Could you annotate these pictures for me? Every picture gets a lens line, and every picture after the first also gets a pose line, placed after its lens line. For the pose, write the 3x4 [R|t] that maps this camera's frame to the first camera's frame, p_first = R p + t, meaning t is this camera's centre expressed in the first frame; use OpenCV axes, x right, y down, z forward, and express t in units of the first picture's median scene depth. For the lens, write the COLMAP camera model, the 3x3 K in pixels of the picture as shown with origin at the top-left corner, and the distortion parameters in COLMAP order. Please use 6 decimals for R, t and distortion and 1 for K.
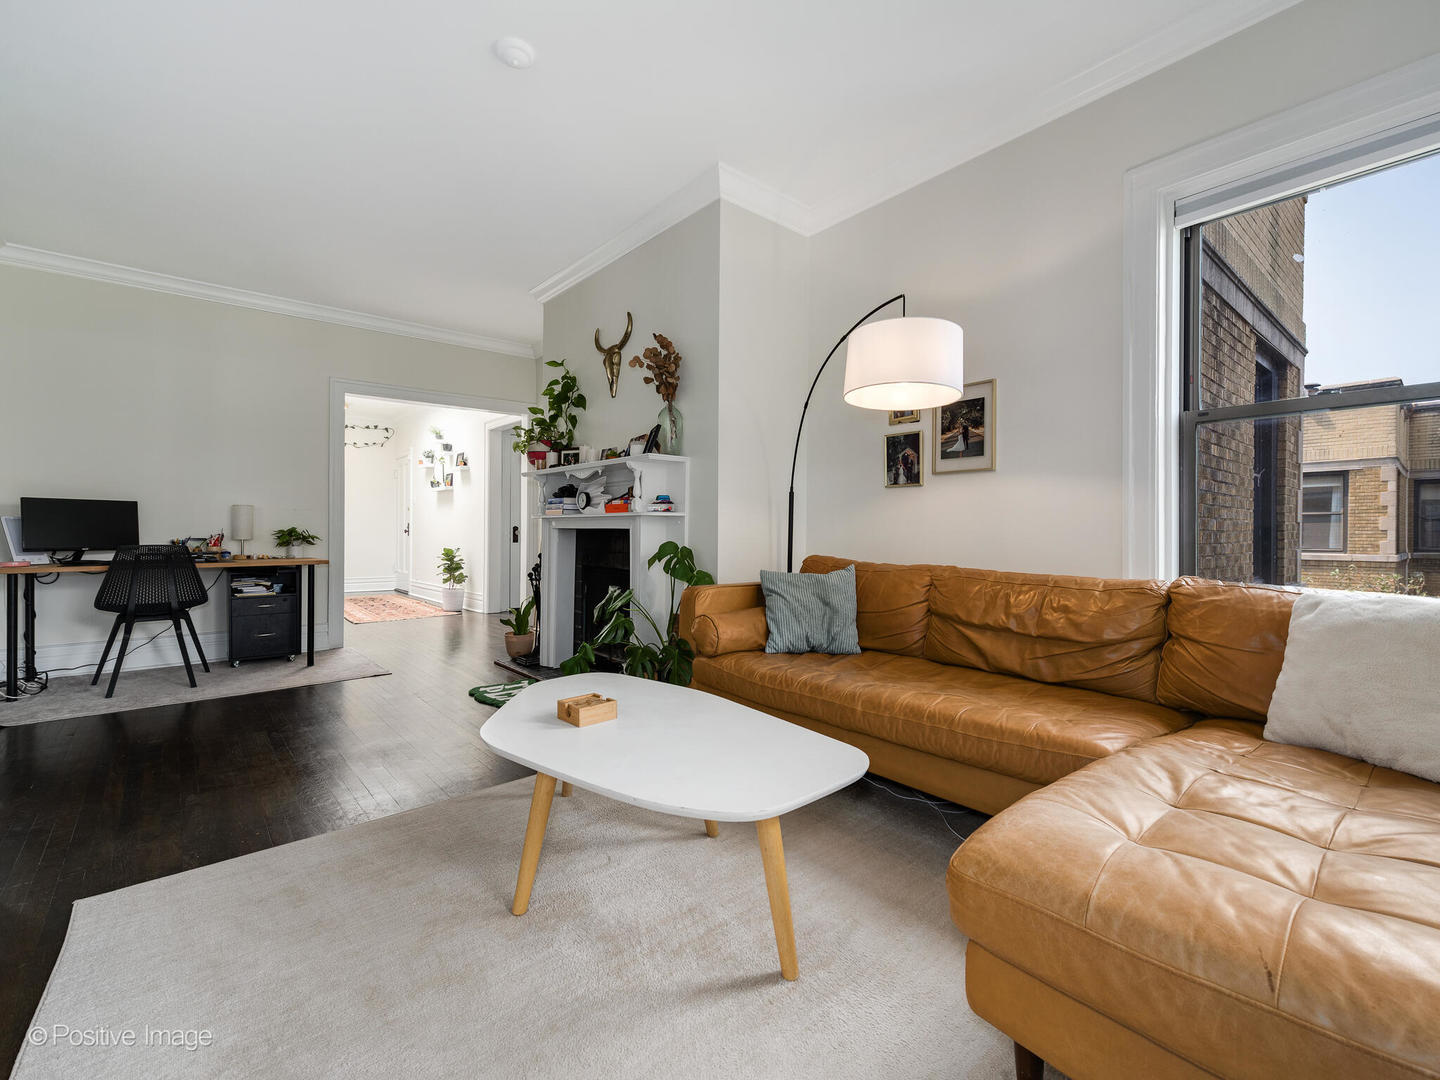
lens RADIAL K [[638.6, 0, 727.3], [0, 638.6, 551.3], [0, 0, 1]] dist [-0.001581, -0.000361]
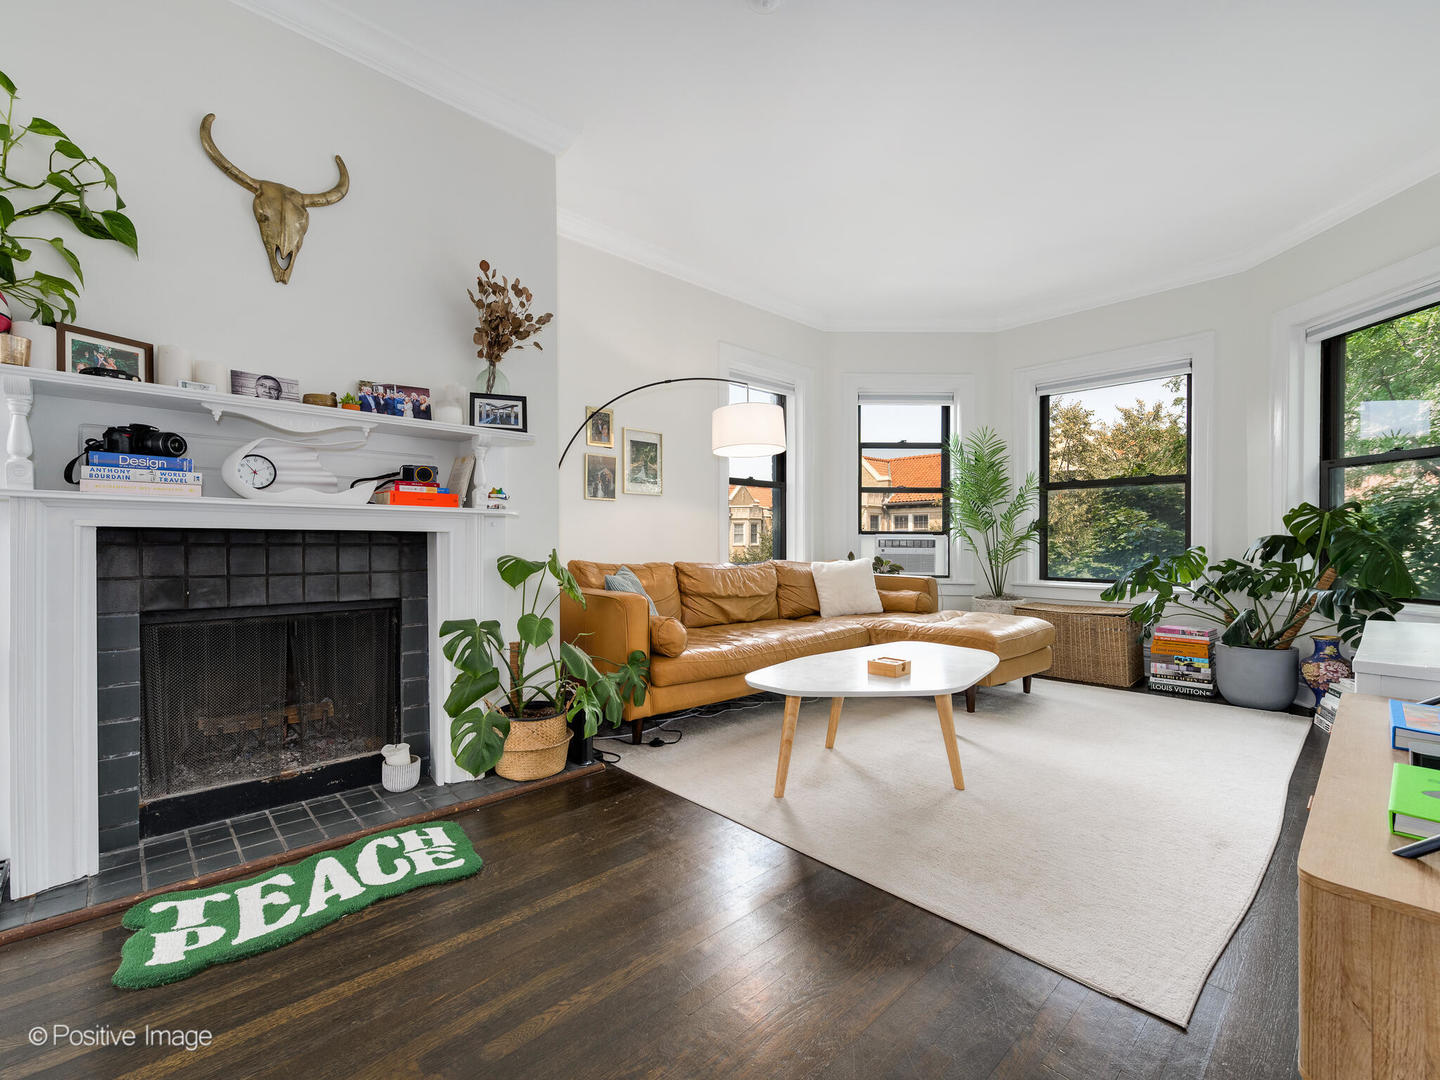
lens RADIAL K [[636.7, 0, 726.9], [0, 636.7, 558.1], [0, 0, 1]] dist [0.005016, -0.000104]
pose [[-0.056435, -0.029882, 0.997959, -0.930693], [0.027266, 0.999133, 0.031459, -0.023505], [-0.998034, 0.028985, -0.055572, 0.839462]]
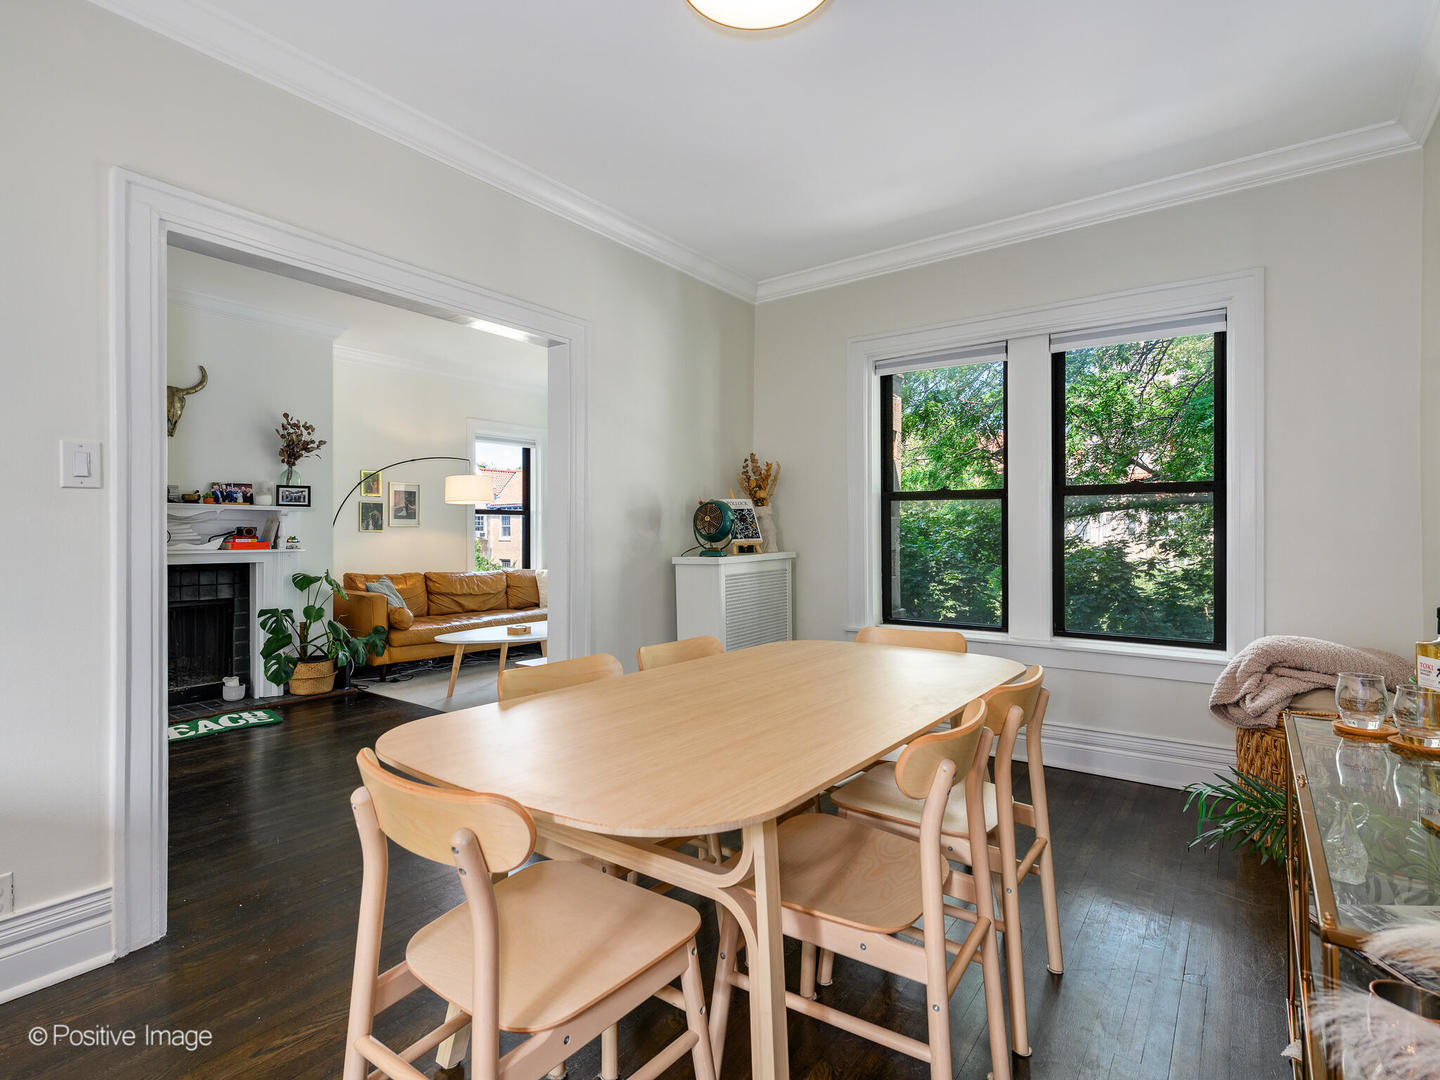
lens RADIAL K [[724.4, 0, 742.0], [0, 724.4, 536.5], [0, 0, 1]] dist [0.000015, -0.000026]
pose [[-0.243978, -0.010837, 0.969720, -1.961844], [0.024033, 0.999563, 0.017217, -0.097830], [-0.969483, 0.027505, -0.243611, 0.490072]]
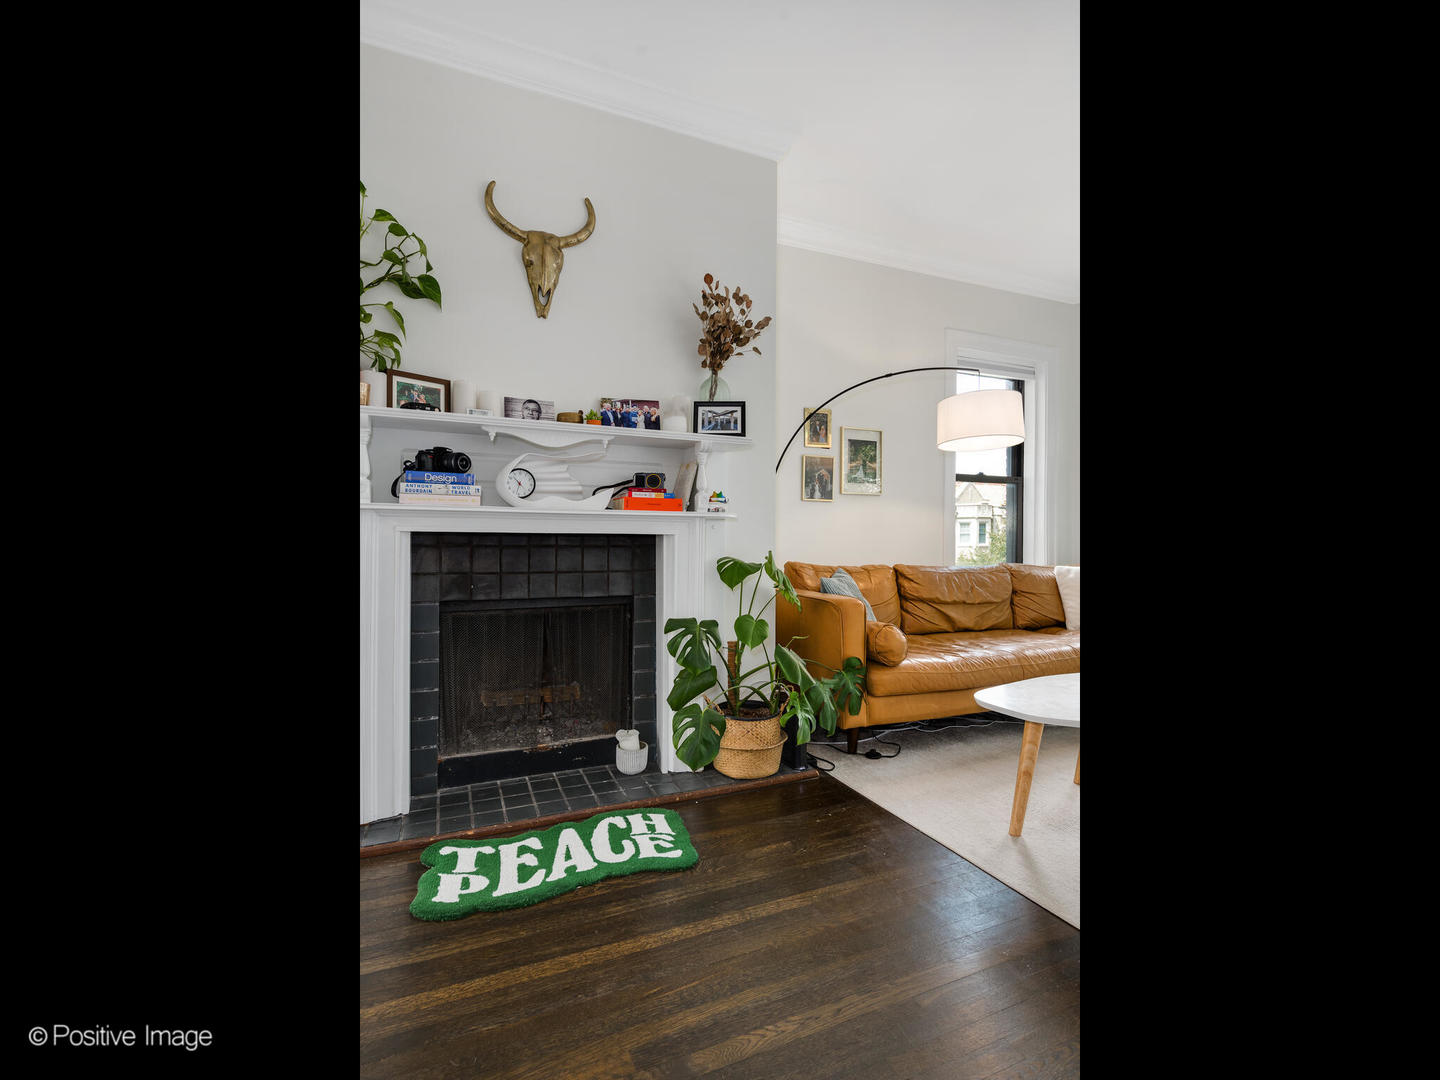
lens RADIAL K [[629.0, 0, 724.3], [0, 629.0, 555.5], [0, 0, 1]] dist [0.010565, -0.000216]
pose [[0.286044, -0.024440, 0.957905, -0.896693], [0.026842, 0.999487, 0.017486, -0.025530], [-0.957841, 0.020710, 0.286553, 0.839301]]
